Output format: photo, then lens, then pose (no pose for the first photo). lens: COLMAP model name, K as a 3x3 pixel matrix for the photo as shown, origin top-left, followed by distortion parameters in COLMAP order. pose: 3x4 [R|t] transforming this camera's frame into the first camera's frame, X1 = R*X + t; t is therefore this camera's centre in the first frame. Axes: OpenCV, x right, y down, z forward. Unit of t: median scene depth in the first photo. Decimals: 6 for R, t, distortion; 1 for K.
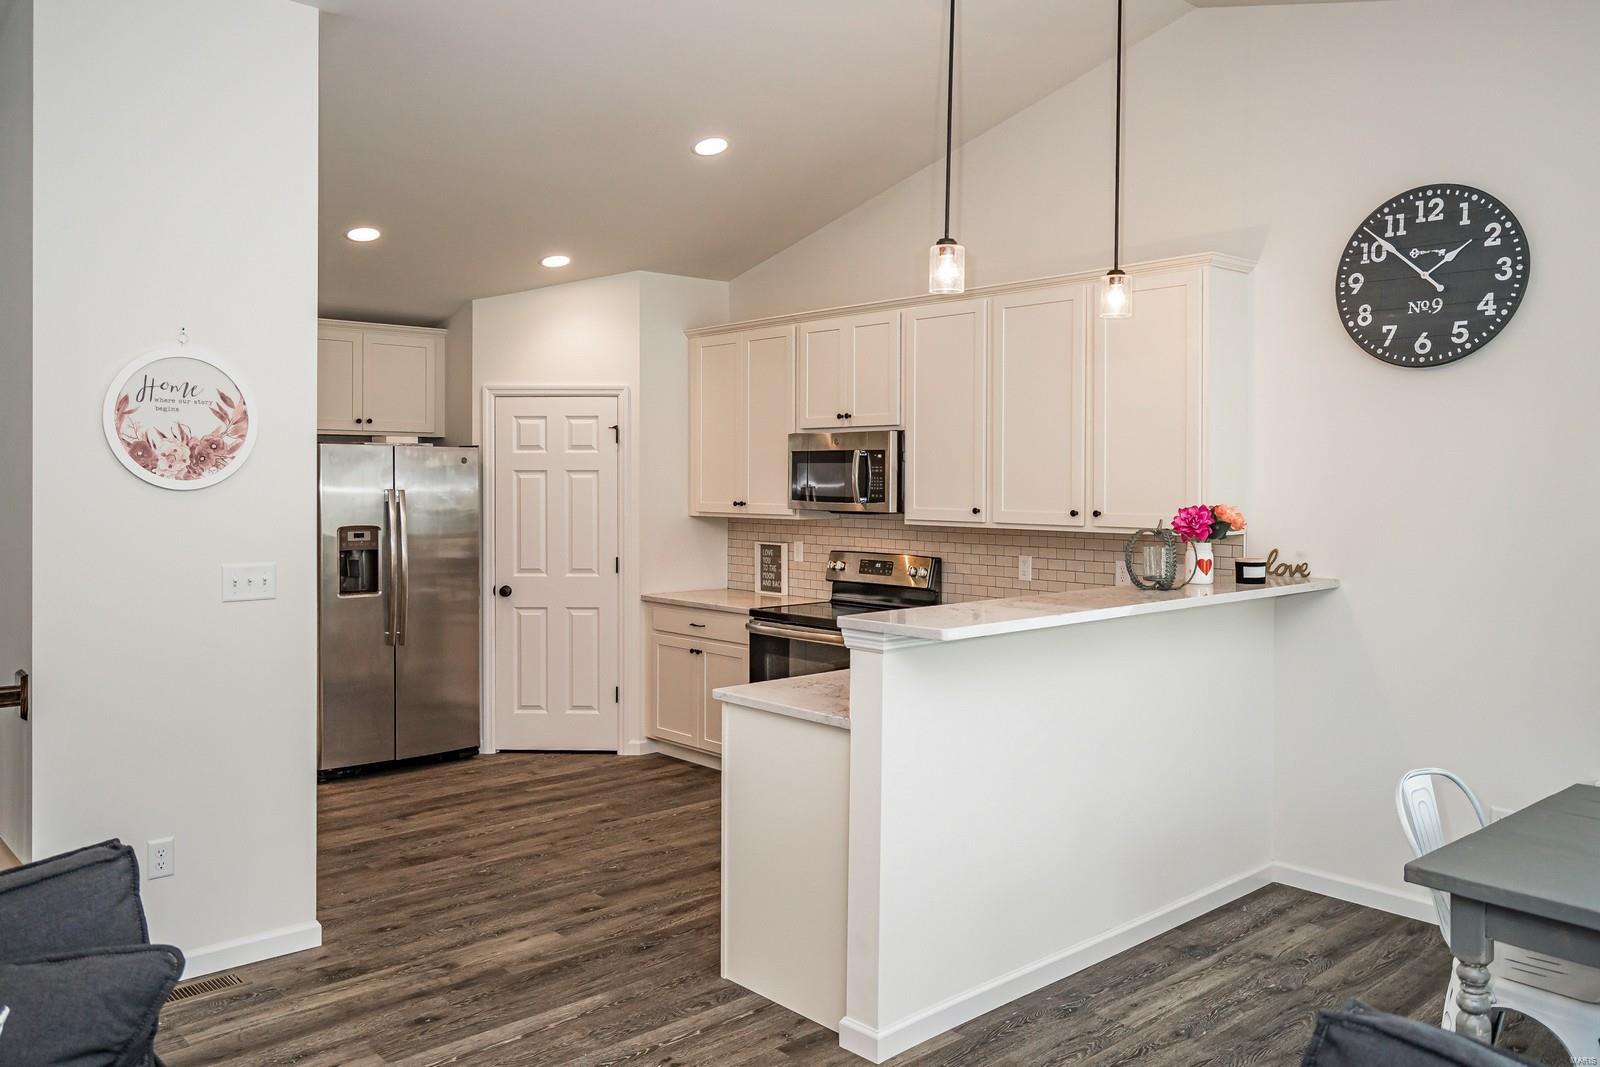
lens RADIAL K [[1215.9, 0, 790.7], [0, 1215.9, 487.8], [0, 0, 1]] dist [0.013188, -0.003872]
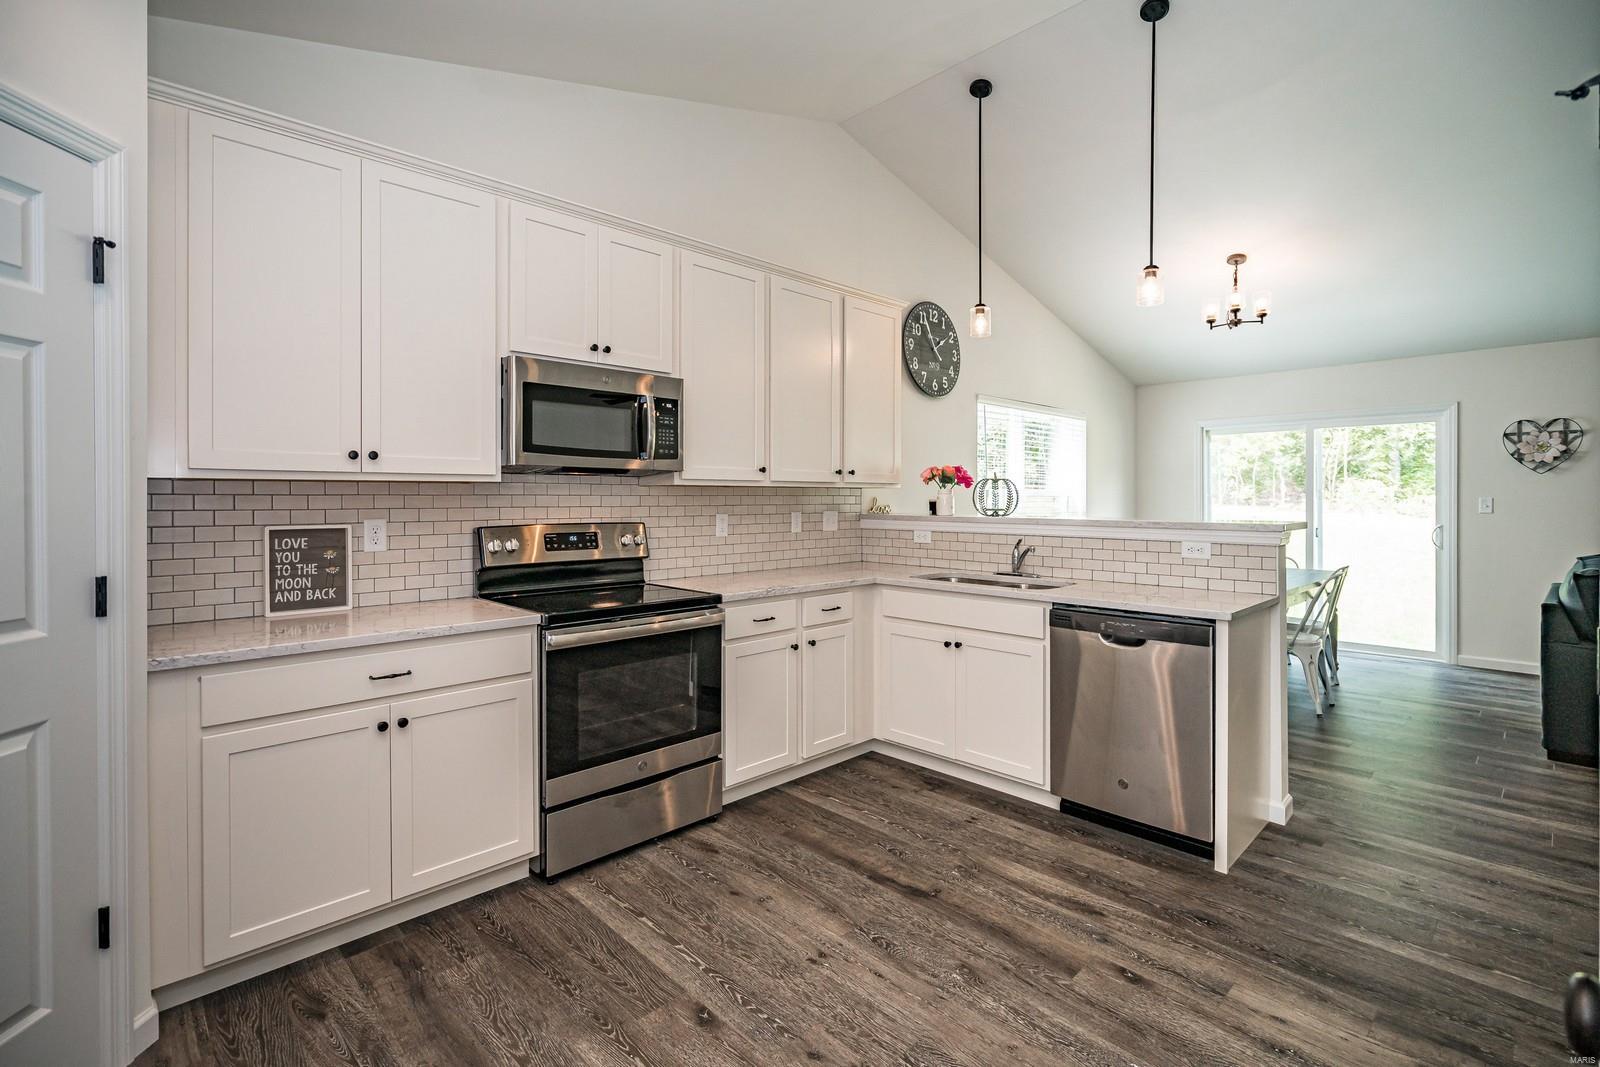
lens RADIAL K [[735.1, 0, 807.5], [0, 735.1, 502.2], [0, 0, 1]] dist [-0.001777, -0.000578]
pose [[-0.045796, -0.006457, 0.998930, -0.590865], [0.010799, 0.999917, 0.006959, 0.051794], [-0.998892, 0.011106, -0.045723, 1.194544]]
